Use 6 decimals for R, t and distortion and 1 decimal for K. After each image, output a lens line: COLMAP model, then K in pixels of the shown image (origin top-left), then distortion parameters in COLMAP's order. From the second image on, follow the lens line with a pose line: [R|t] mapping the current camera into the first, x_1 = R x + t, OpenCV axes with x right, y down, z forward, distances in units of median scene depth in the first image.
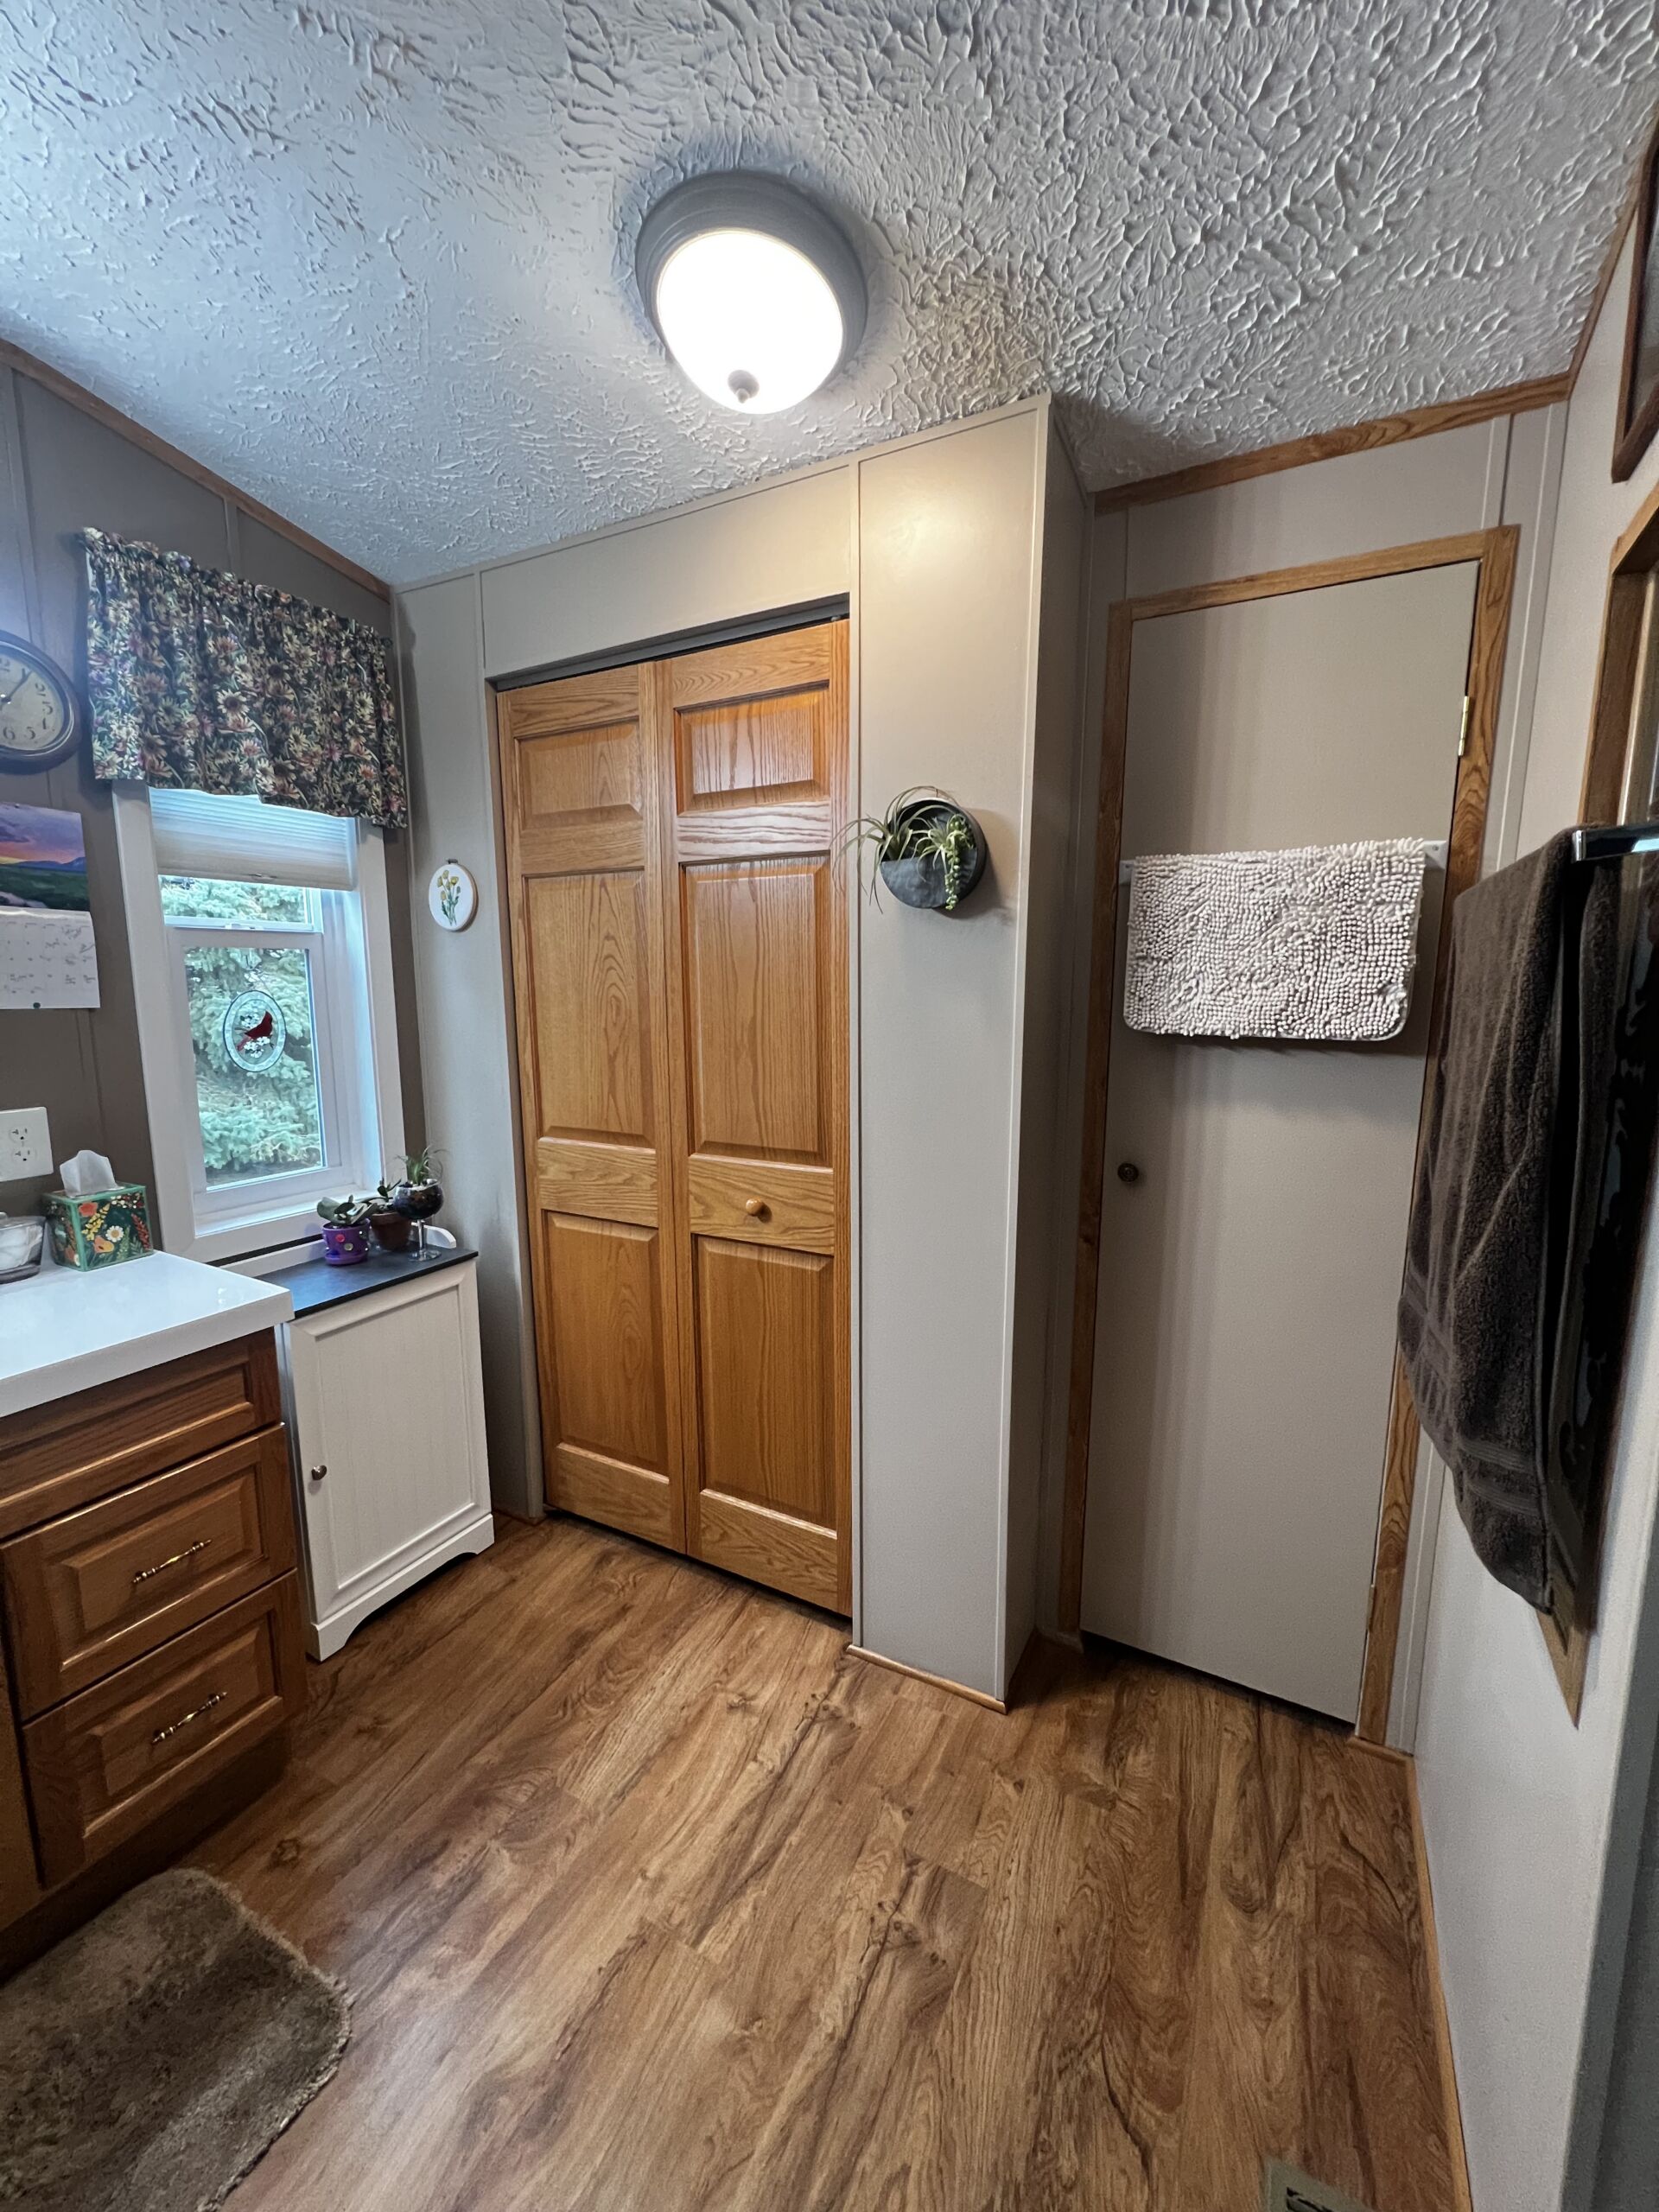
lens RADIAL K [[880.0, 0, 832.9], [0, 880.0, 1103.1], [0, 0, 1]] dist [-0.002598, -0.000267]
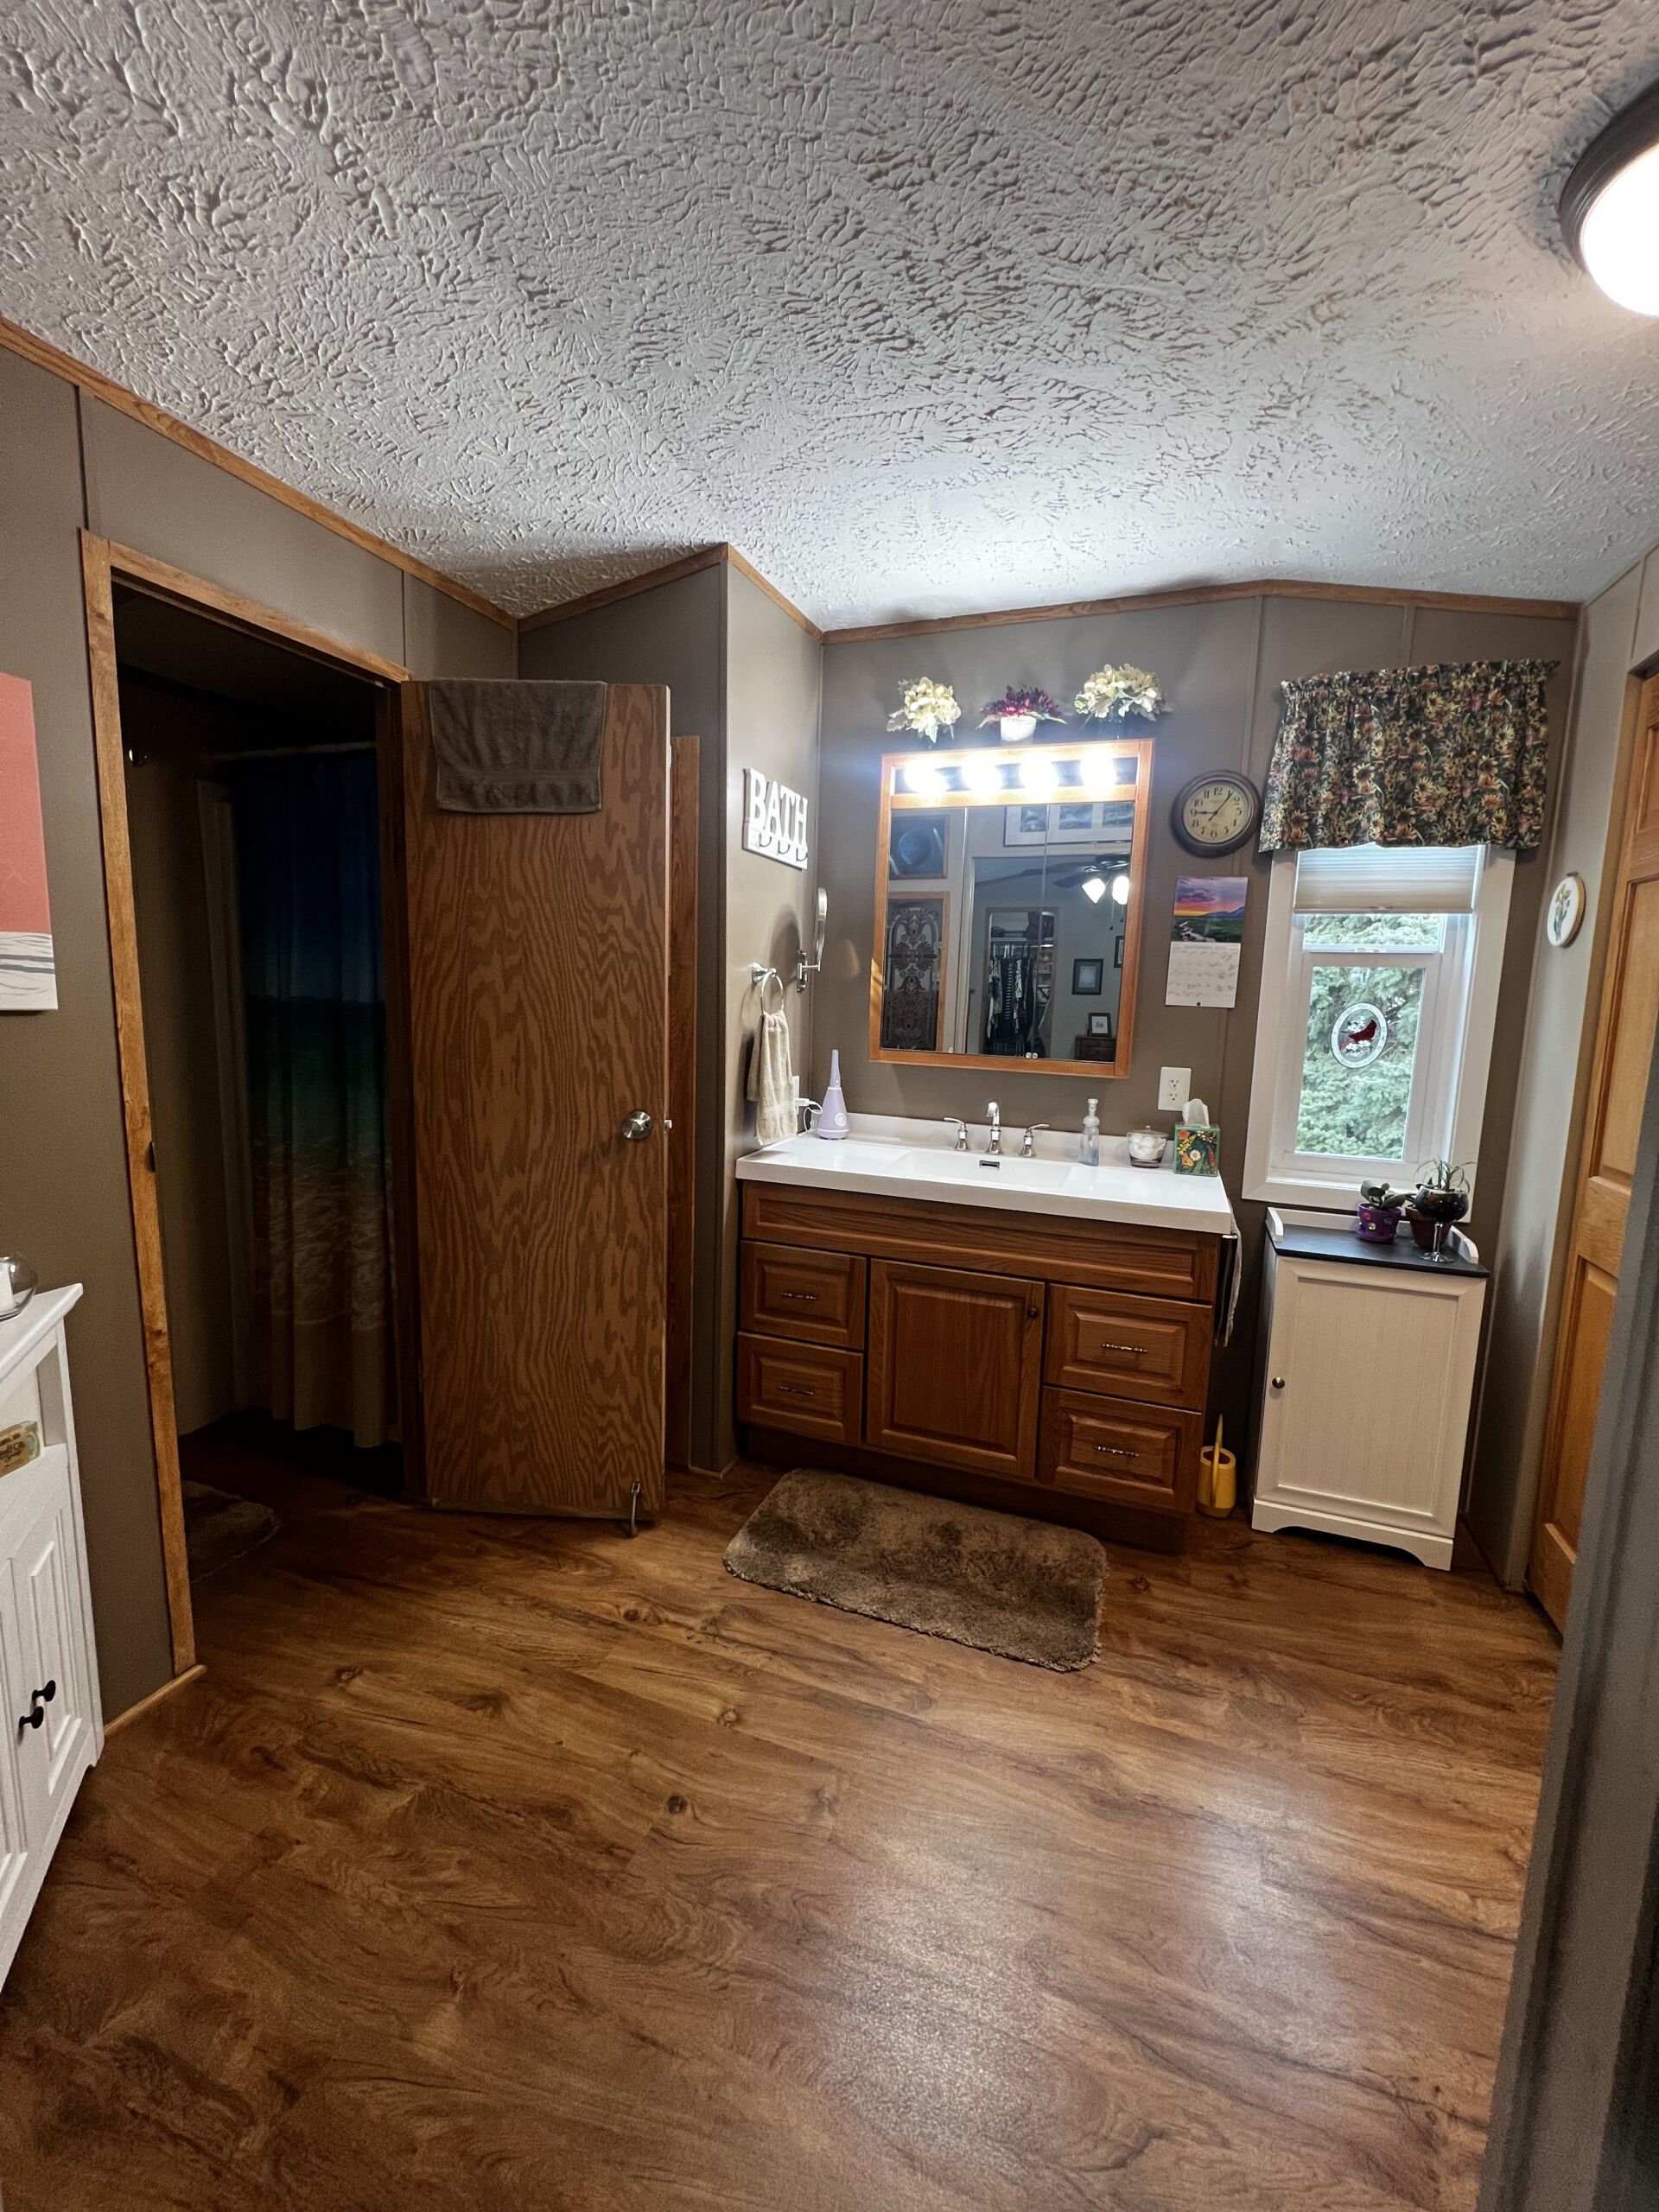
lens RADIAL K [[880.0, 0, 836.0], [0, 880.0, 1102.2], [0, 0, 1]] dist [-0.002598, -0.000267]
pose [[0.139520, 0.134138, -0.981092, 0.509455], [-0.169728, 0.979359, 0.109764, -0.001590], [0.975565, 0.151205, 0.159407, 0.126180]]
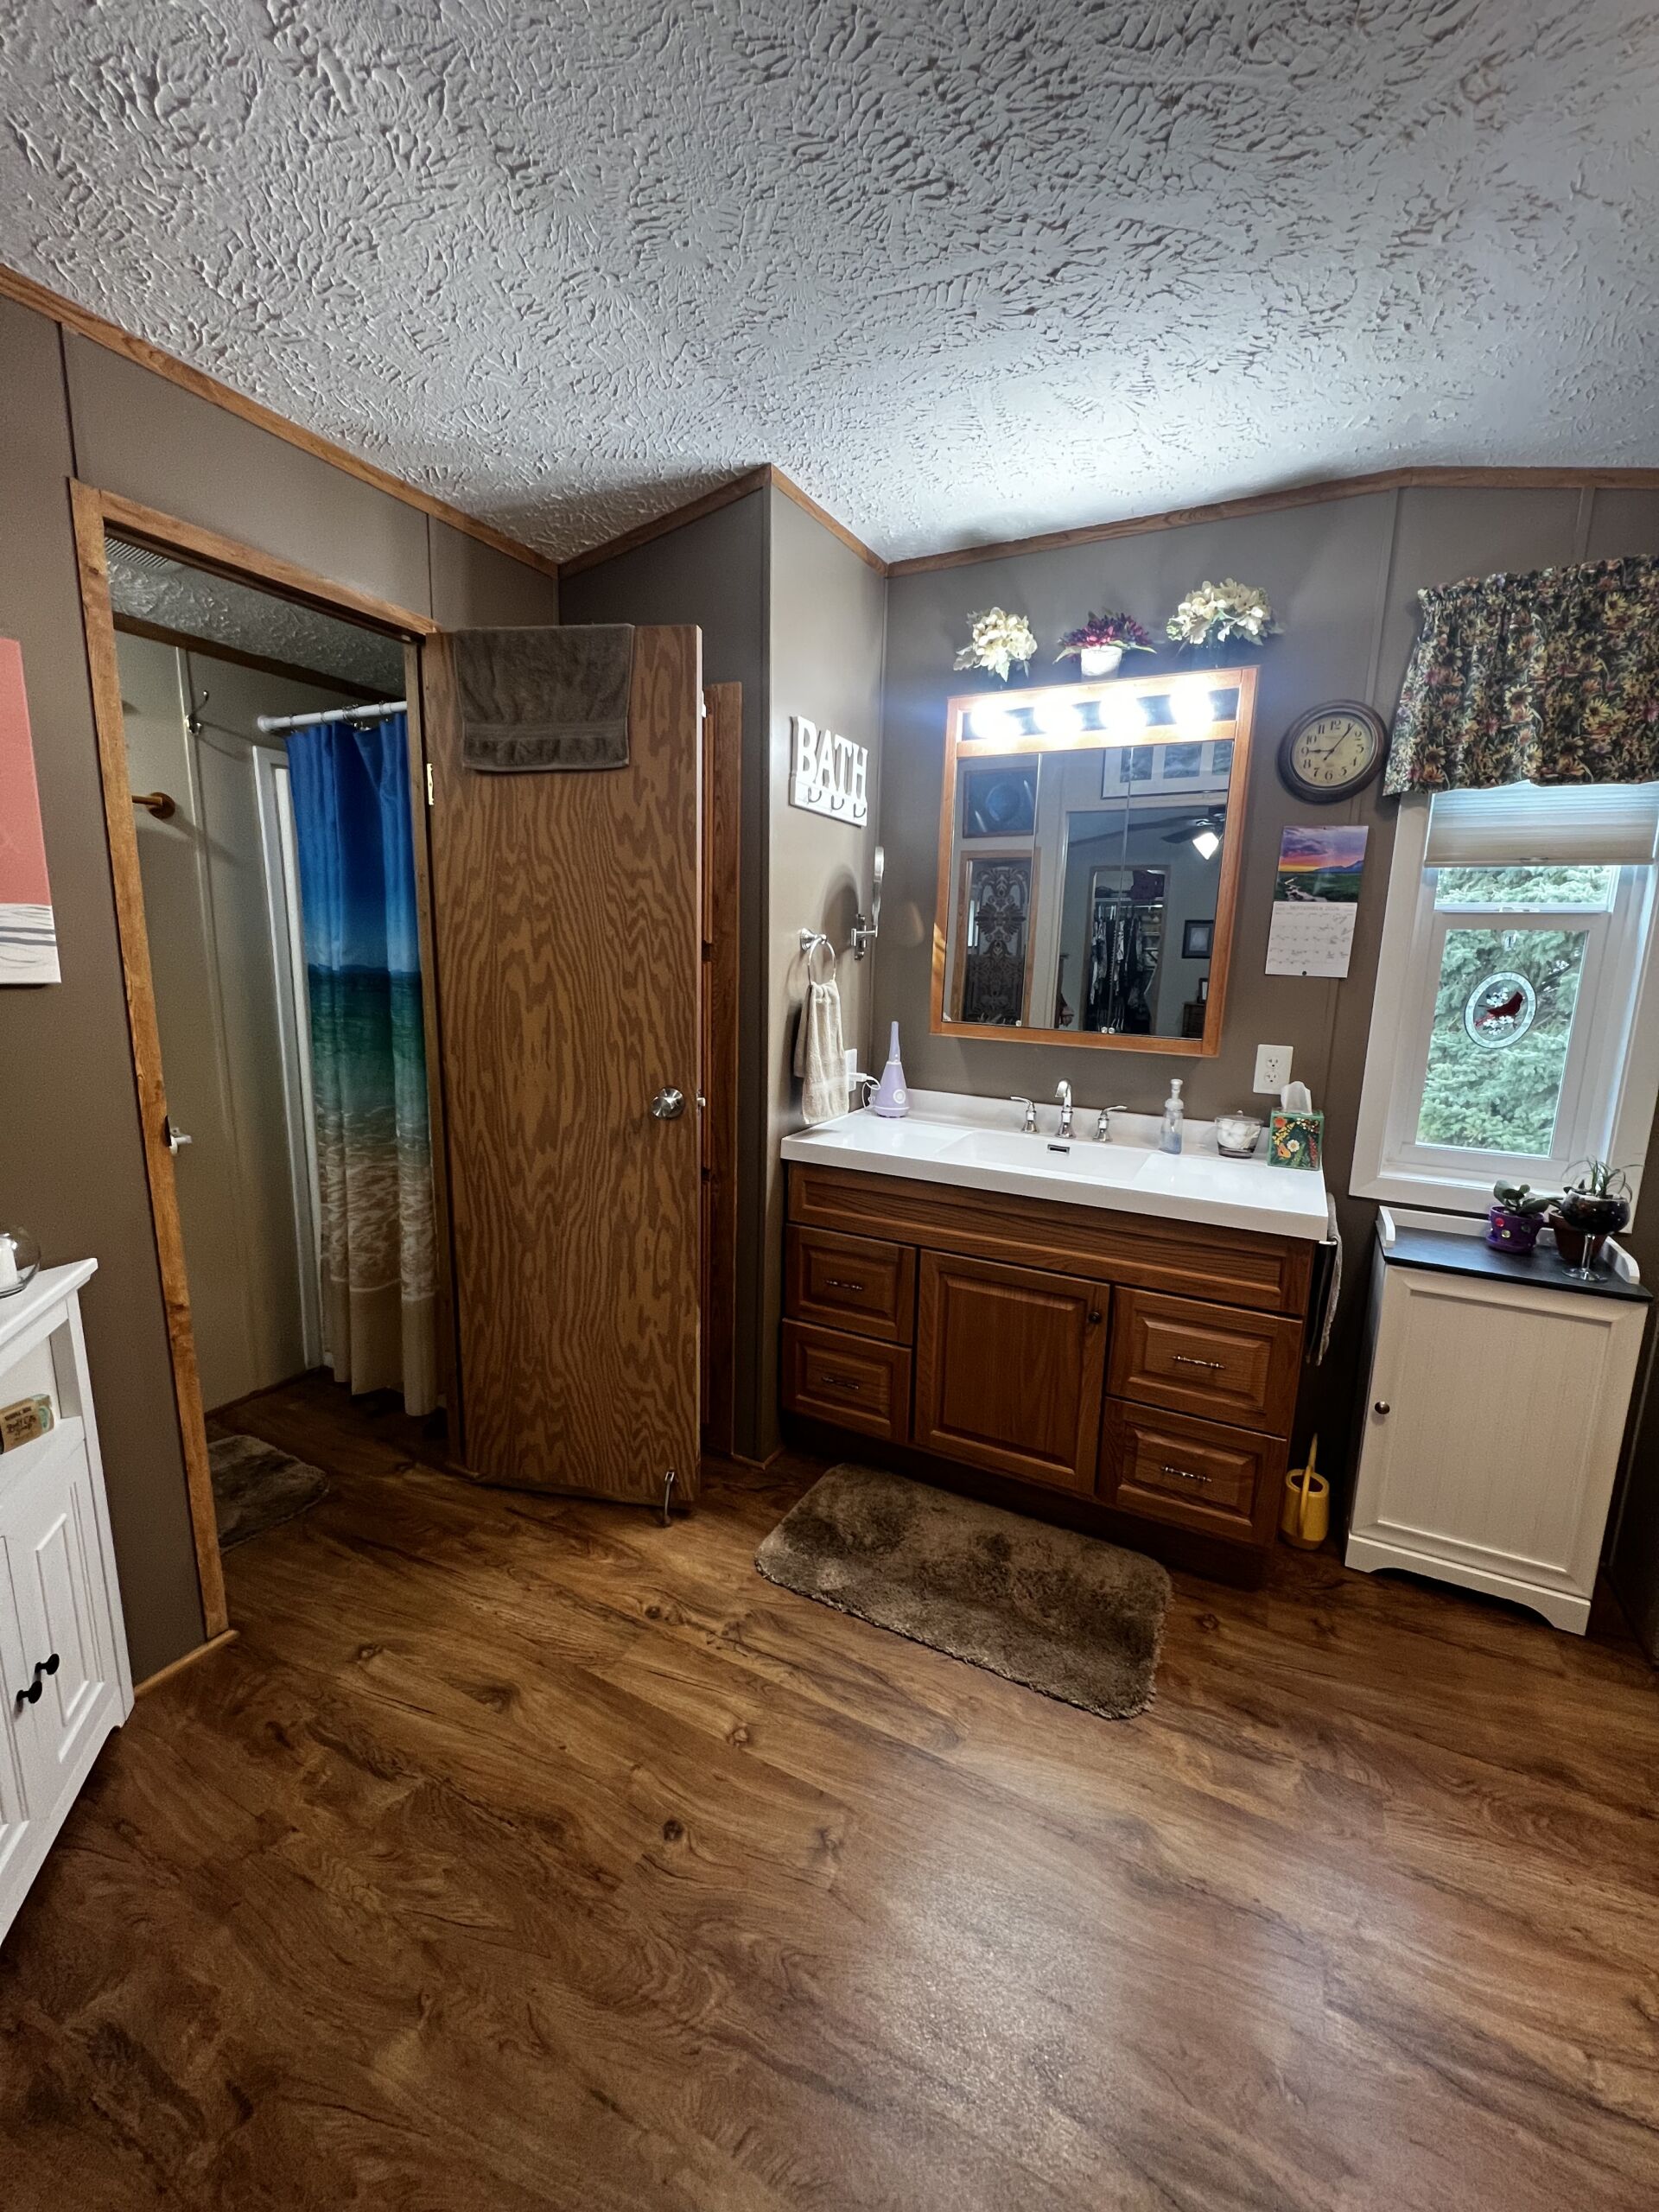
lens RADIAL K [[880.0, 0, 836.1], [0, 880.0, 1102.1], [0, 0, 1]] dist [-0.002598, -0.000267]
pose [[0.021204, 0.175530, -0.984246, 0.420645], [-0.168111, 0.971076, 0.169559, -0.022448], [0.985540, 0.161867, 0.050100, 0.212644]]
